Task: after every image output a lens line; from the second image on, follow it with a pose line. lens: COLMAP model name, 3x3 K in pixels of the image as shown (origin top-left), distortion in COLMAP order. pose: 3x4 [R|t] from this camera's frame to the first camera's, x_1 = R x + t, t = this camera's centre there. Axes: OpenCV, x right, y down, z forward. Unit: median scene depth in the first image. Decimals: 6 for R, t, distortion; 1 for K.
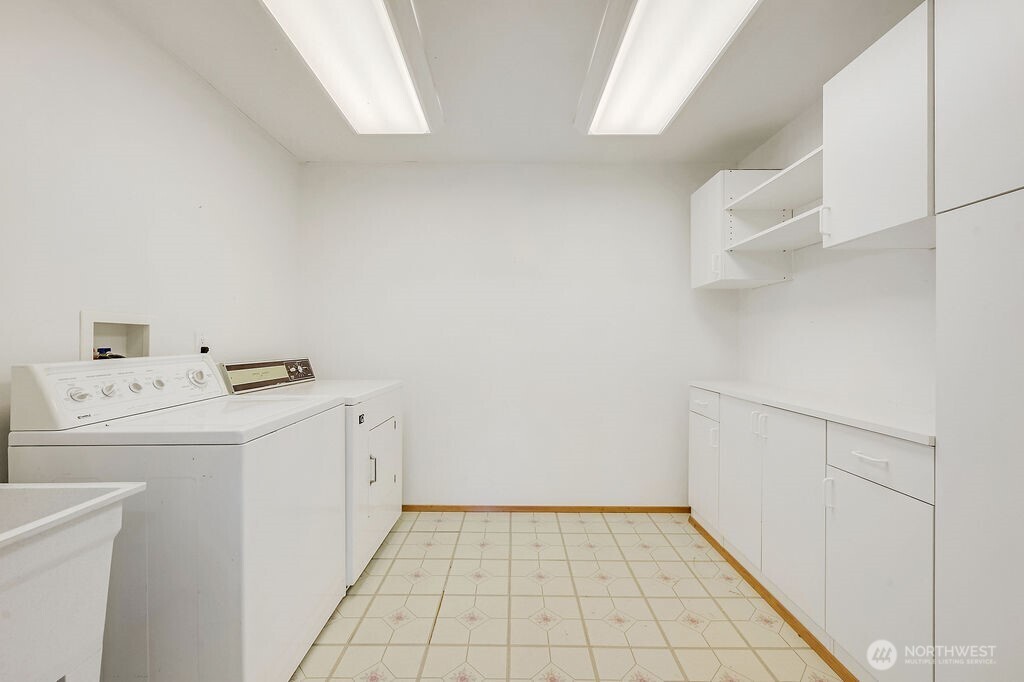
lens RADIAL K [[406.1, 0, 514.3], [0, 406.1, 342.2], [0, 0, 1]] dist [-0.000862, 0.000098]
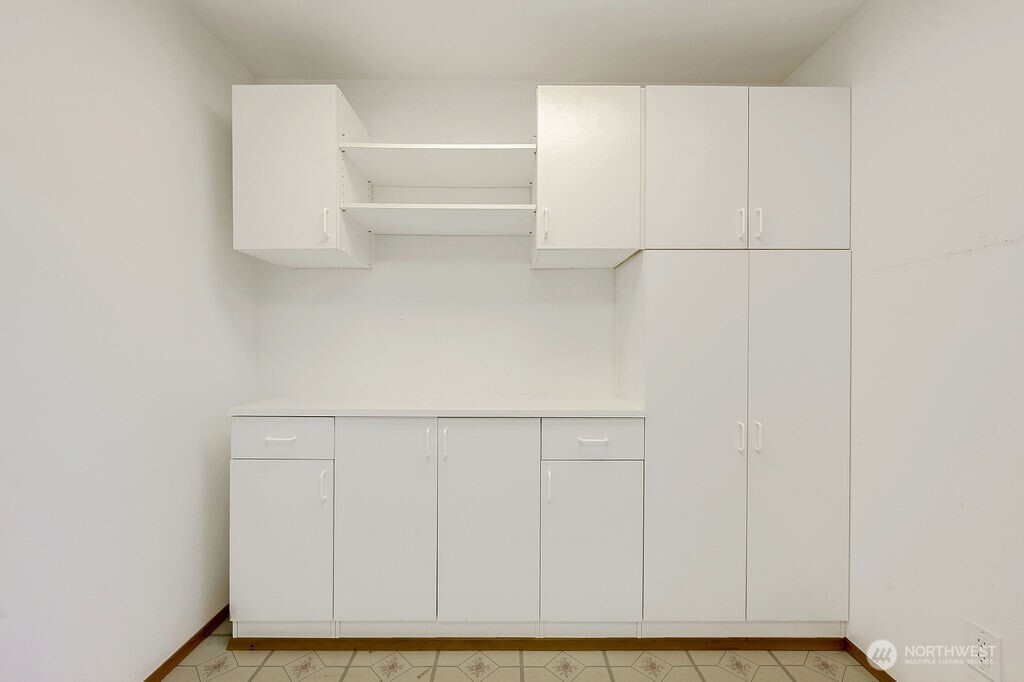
lens RADIAL K [[406.1, 0, 514.3], [0, 406.1, 342.2], [0, 0, 1]] dist [-0.000862, 0.000098]
pose [[-0.003324, -0.016534, 0.999858, -0.248718], [-0.003704, 0.999857, 0.016522, -0.014691], [-0.999988, -0.003648, -0.003385, 1.050001]]
